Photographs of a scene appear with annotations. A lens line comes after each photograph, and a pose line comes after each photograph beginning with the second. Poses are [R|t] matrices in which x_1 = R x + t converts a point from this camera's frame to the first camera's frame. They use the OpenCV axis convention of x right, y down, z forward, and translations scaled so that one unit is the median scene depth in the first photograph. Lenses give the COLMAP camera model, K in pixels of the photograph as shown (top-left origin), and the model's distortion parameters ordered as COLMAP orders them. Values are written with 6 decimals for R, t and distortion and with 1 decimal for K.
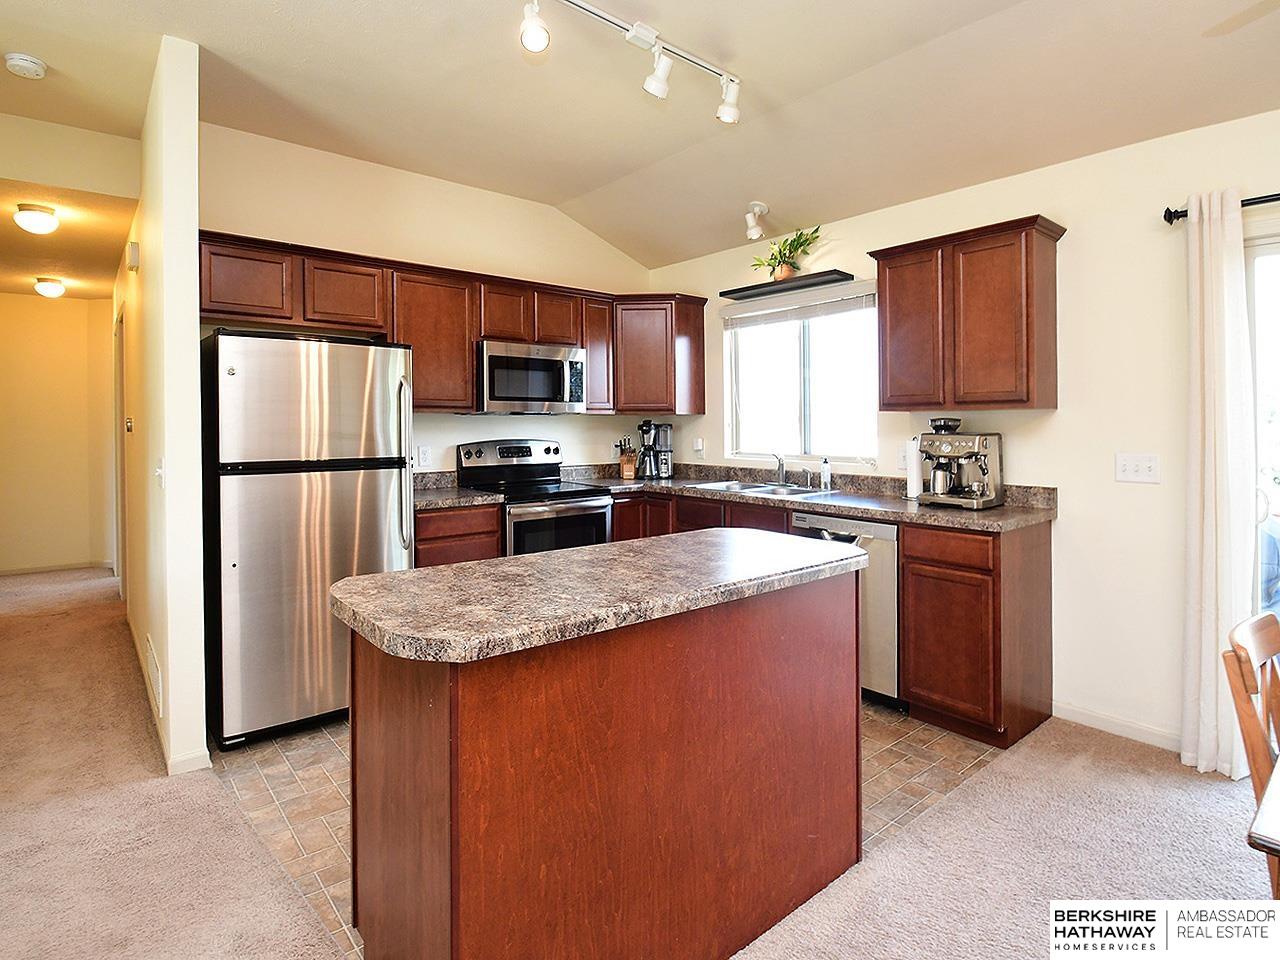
lens RADIAL K [[674.3, 0, 600.5], [0, 674.3, 413.3], [0, 0, 1]] dist [-0.005461, -0.001799]
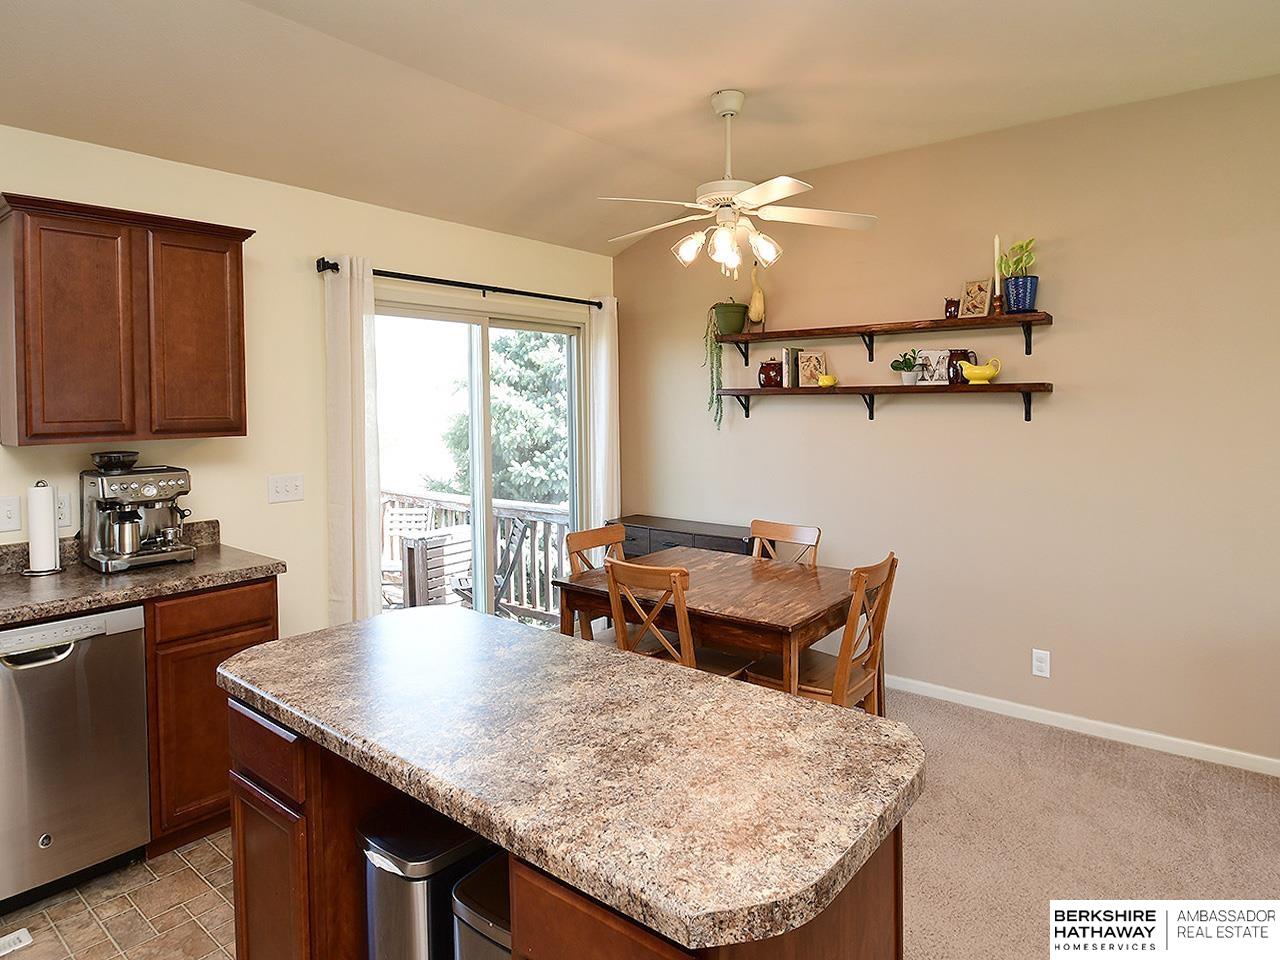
lens RADIAL K [[732.2, 0, 639.5], [0, 732.2, 410.8], [0, 0, 1]] dist [0.002790, 0.000355]
pose [[-0.212742, -0.003289, 0.977103, -0.412024], [-0.001324, 0.999994, 0.003078, -0.041327], [-0.977107, -0.000639, -0.212746, 0.619081]]
